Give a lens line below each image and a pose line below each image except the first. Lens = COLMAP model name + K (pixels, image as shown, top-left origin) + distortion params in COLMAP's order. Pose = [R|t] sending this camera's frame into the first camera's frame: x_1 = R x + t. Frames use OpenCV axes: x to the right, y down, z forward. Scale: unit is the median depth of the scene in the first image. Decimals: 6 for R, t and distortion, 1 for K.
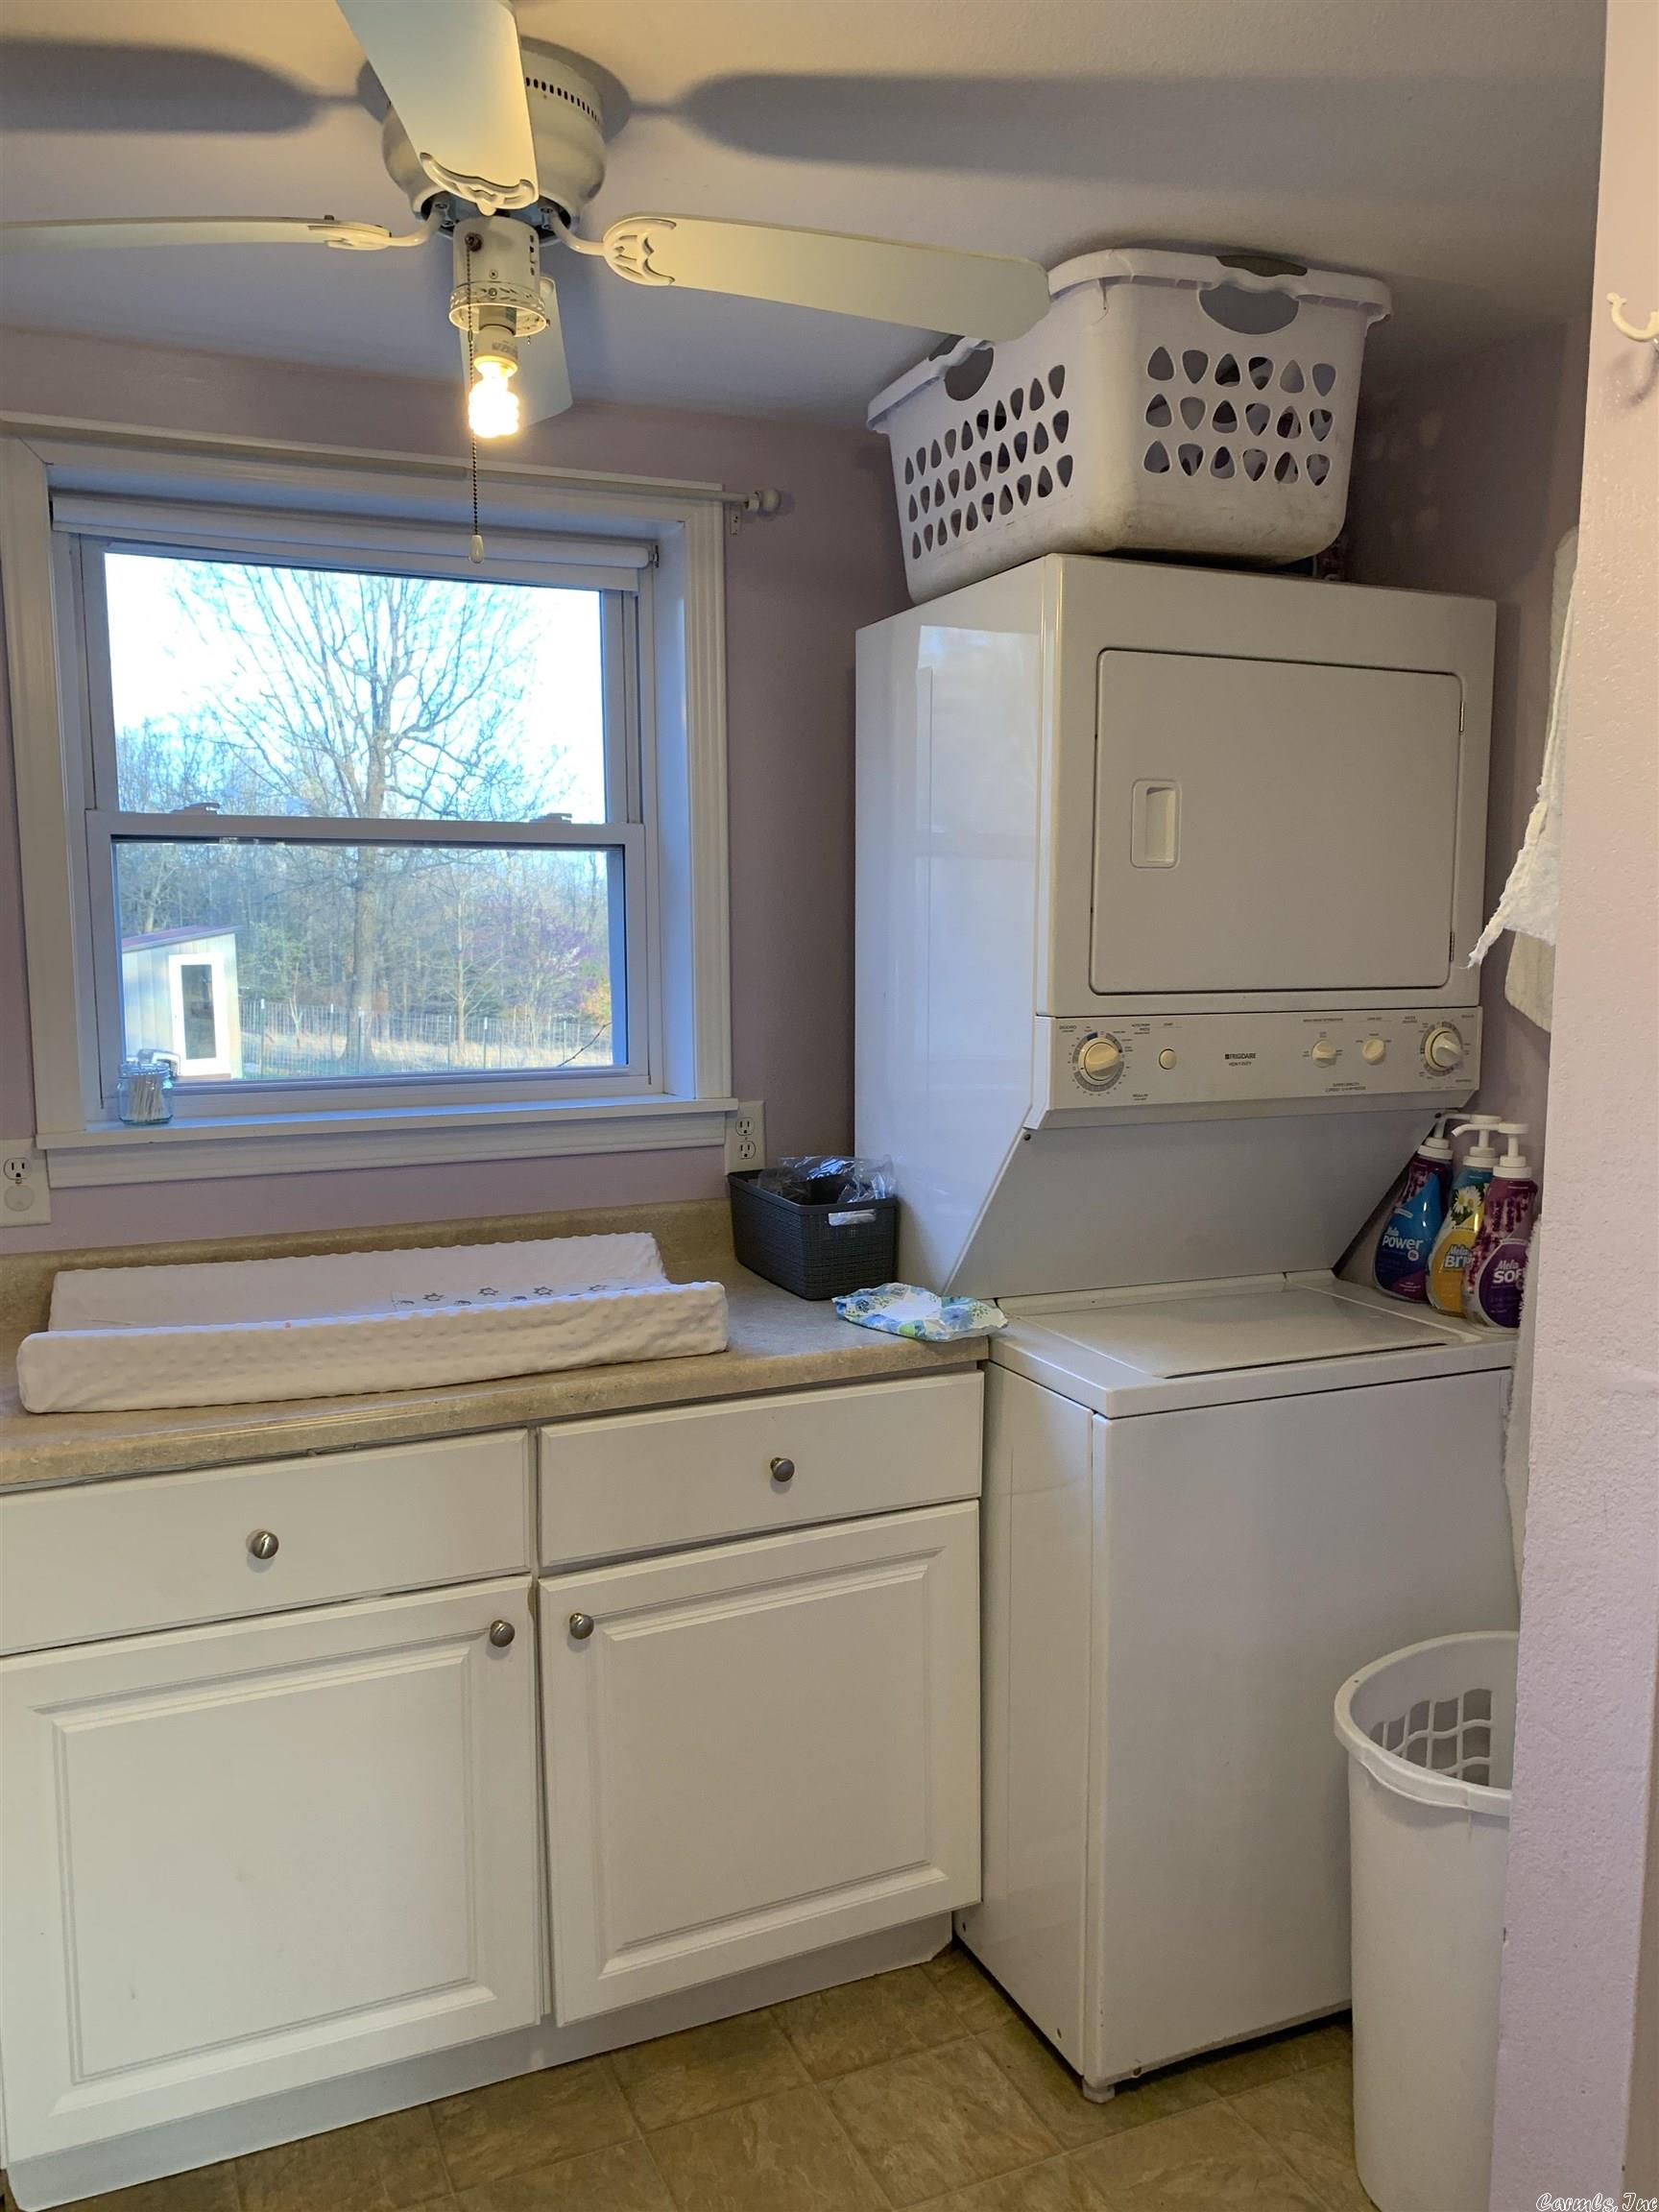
lens RADIAL K [[1714.3, 0, 835.5], [0, 1714.3, 1134.1], [0, 0, 1]] dist [0.098625, -0.216972]
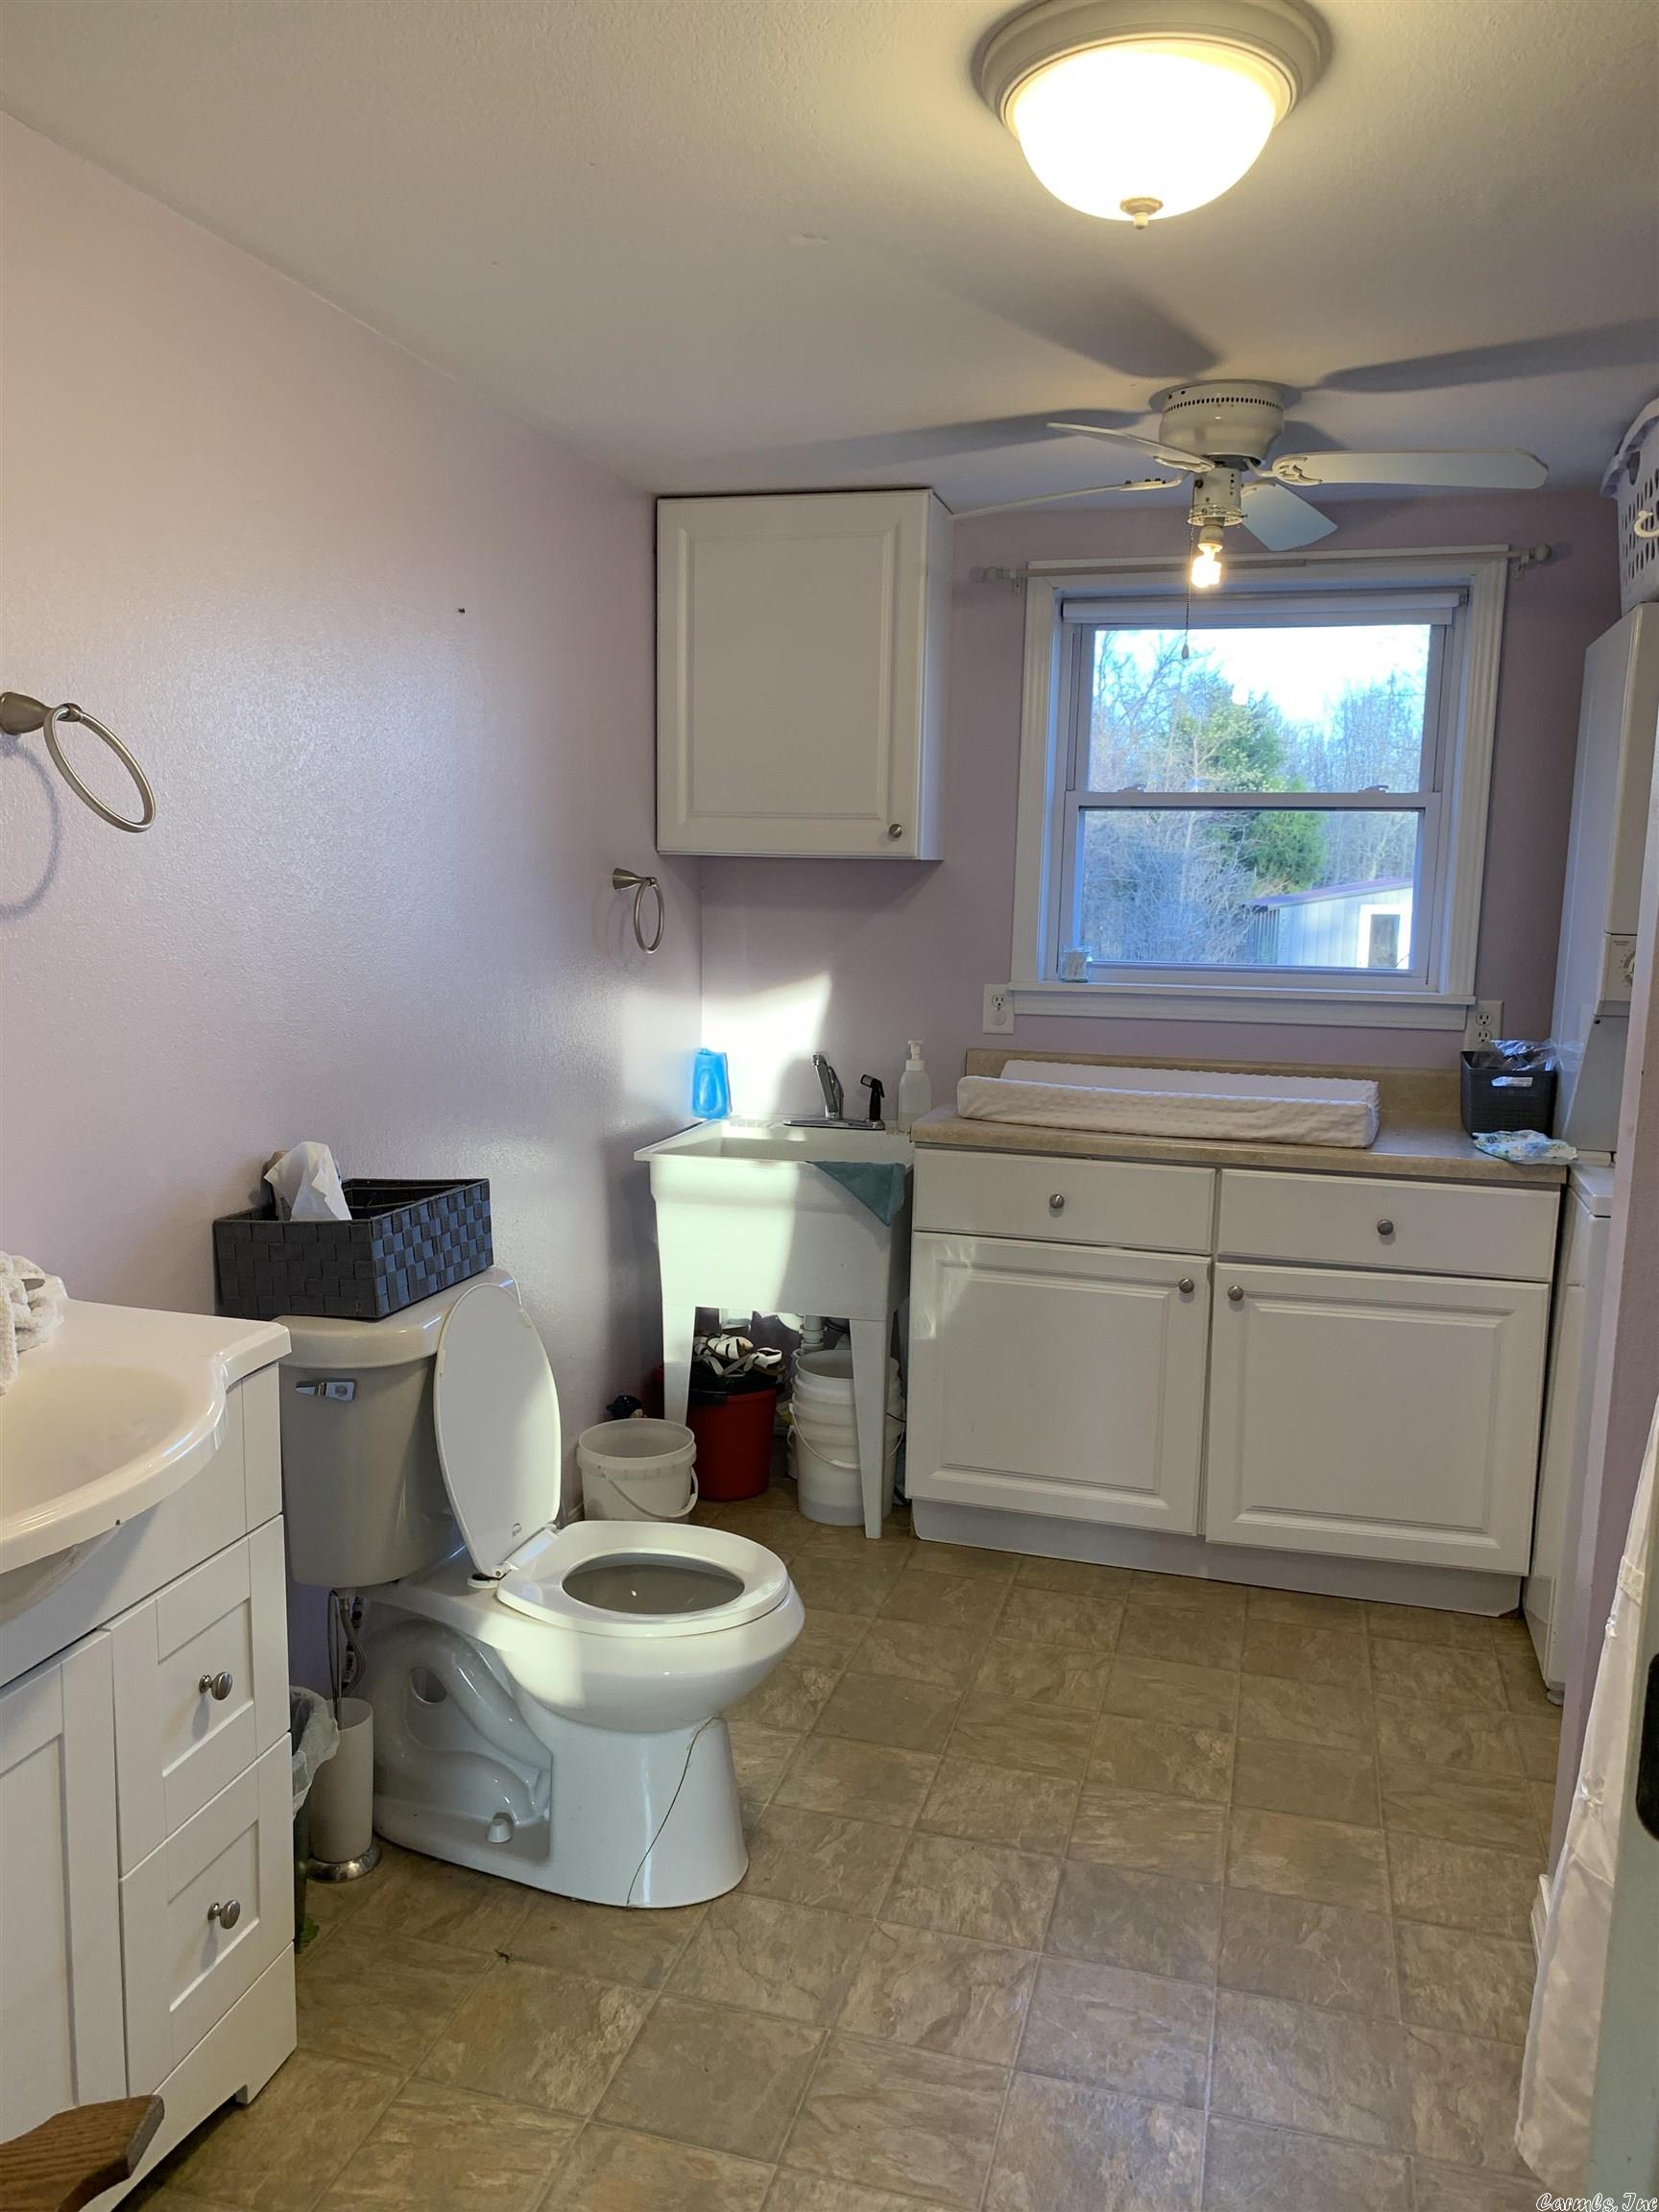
lens RADIAL K [[1714.3, 0, 835.5], [0, 1714.3, 1134.1], [0, 0, 1]] dist [0.098625, -0.216972]
pose [[0.779629, 0.116823, -0.615249, 0.474819], [-0.100569, 0.993051, 0.061122, 0.064123], [0.618114, 0.014222, 0.785960, -0.452096]]
